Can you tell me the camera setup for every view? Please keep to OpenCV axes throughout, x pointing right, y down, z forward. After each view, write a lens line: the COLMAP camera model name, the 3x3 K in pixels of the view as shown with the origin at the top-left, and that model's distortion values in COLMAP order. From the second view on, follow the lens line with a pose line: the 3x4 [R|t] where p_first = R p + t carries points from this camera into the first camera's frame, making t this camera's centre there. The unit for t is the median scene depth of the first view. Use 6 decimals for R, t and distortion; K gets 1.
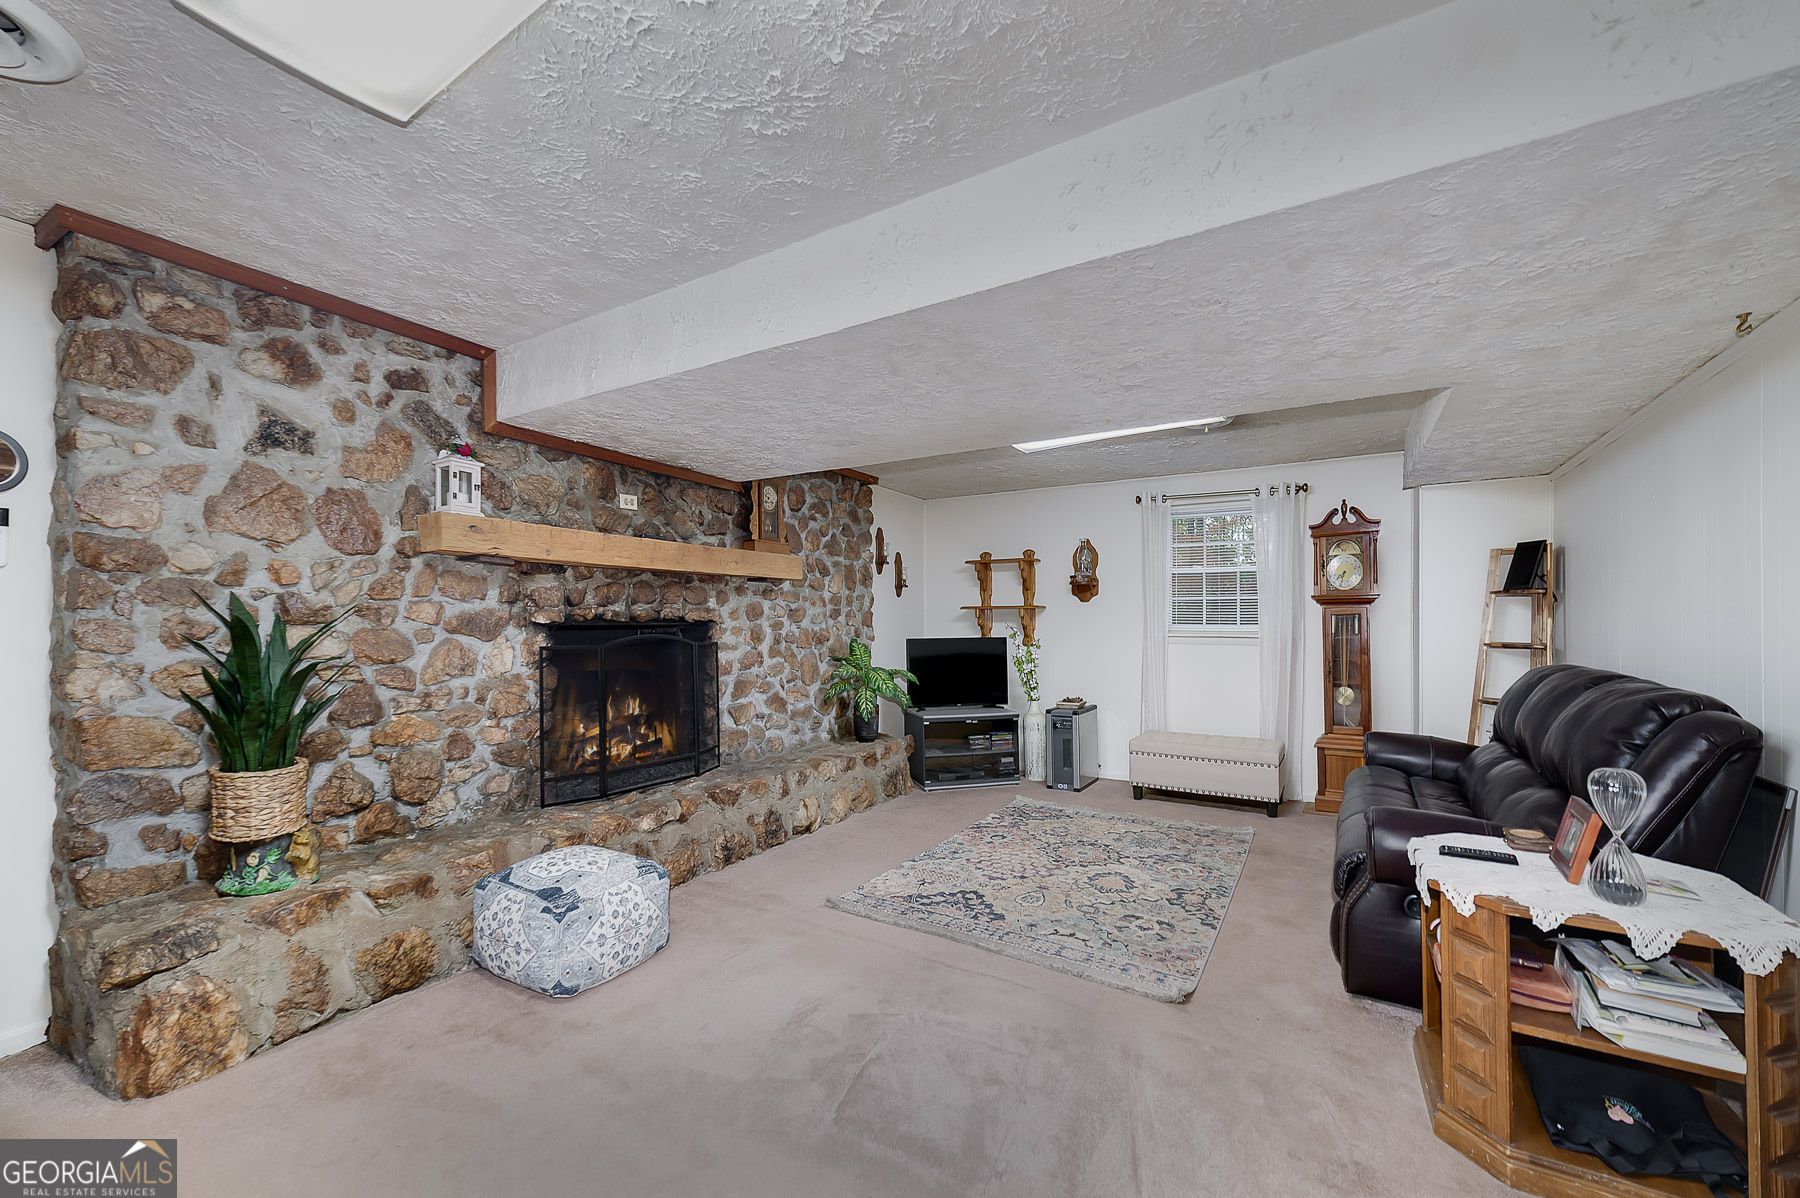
lens RADIAL K [[698.6, 0, 903.2], [0, 698.6, 603.1], [0, 0, 1]] dist [-0.005332, 0.001062]
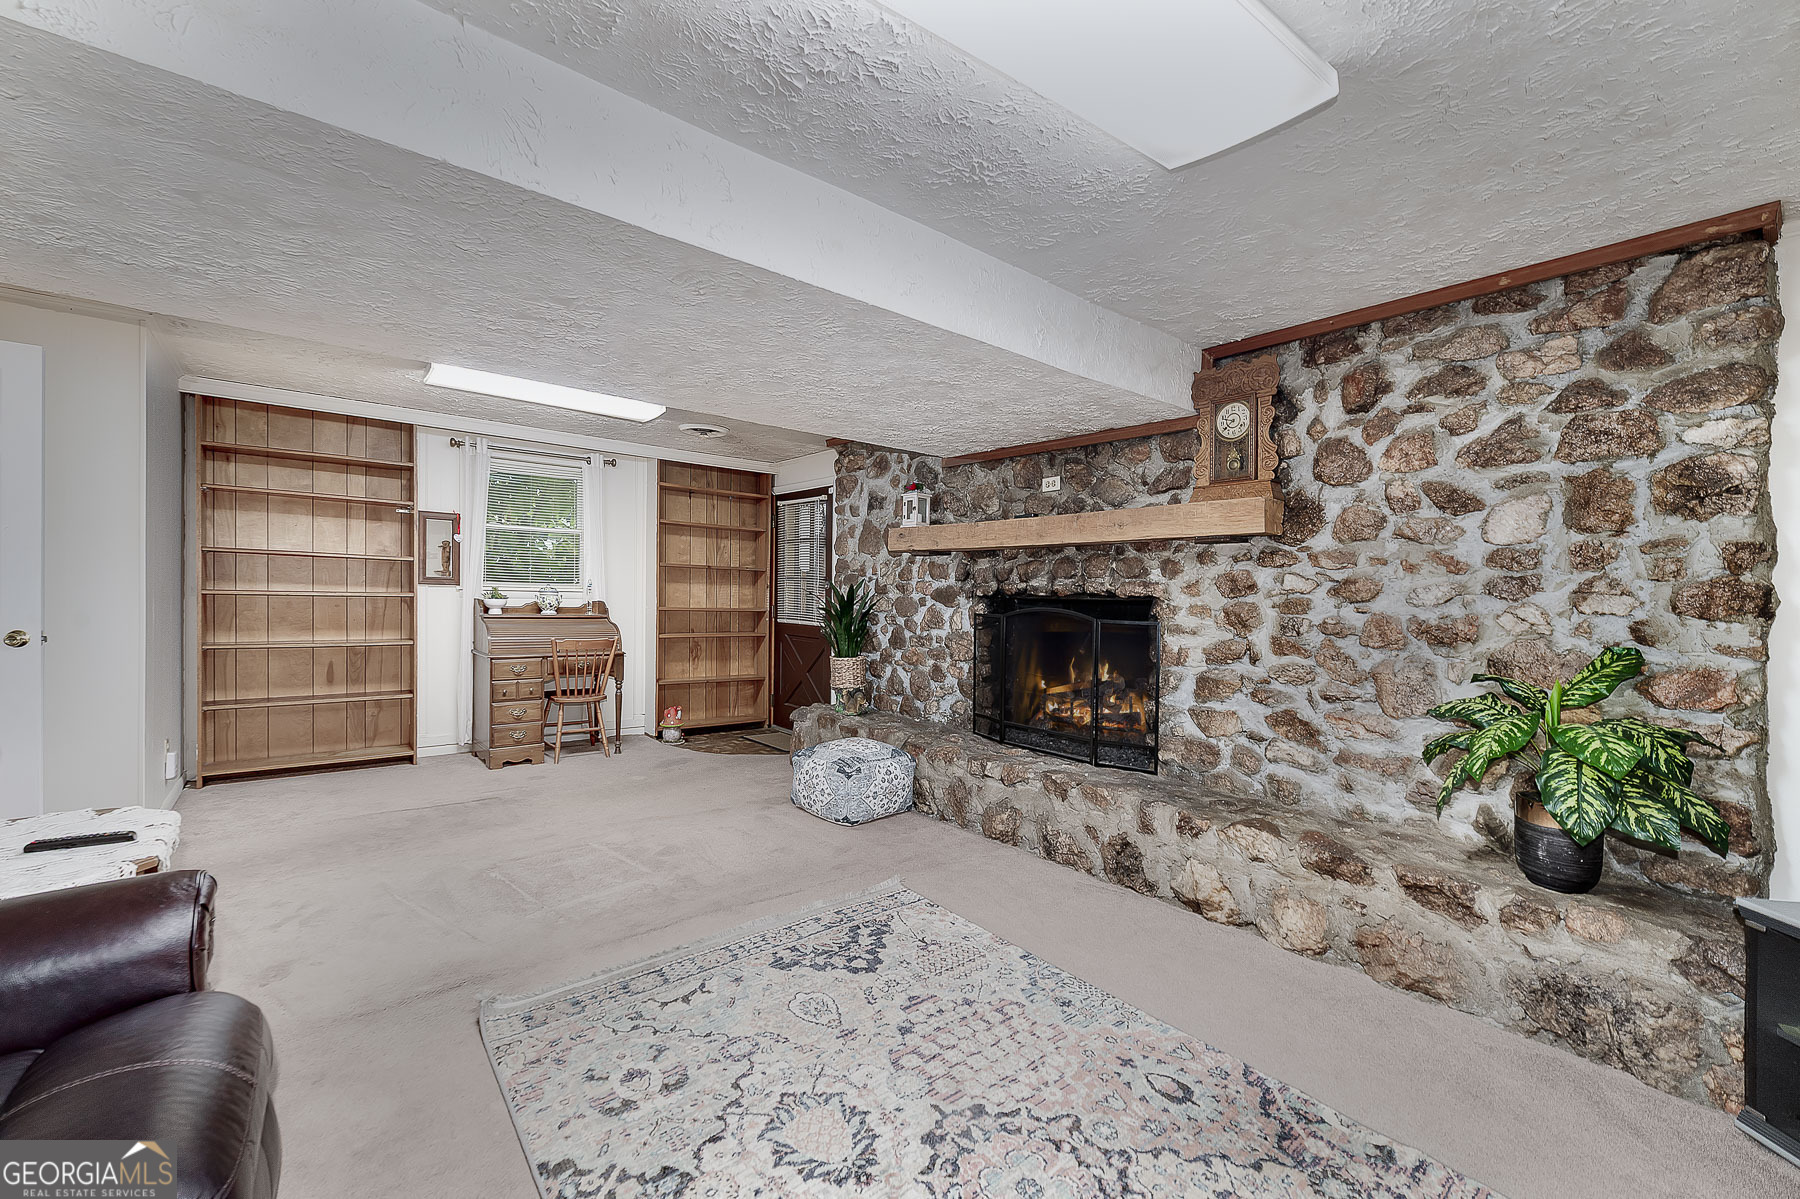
lens RADIAL K [[707.1, 0, 953.4], [0, 707.1, 600.8], [0, 0, 1]] dist [-0.006706, 0.002714]
pose [[-0.265630, -0.002013, -0.964073, 0.713189], [0.001980, 0.999995, -0.002633, 0.038058], [0.964073, -0.002609, -0.265625, 1.175467]]
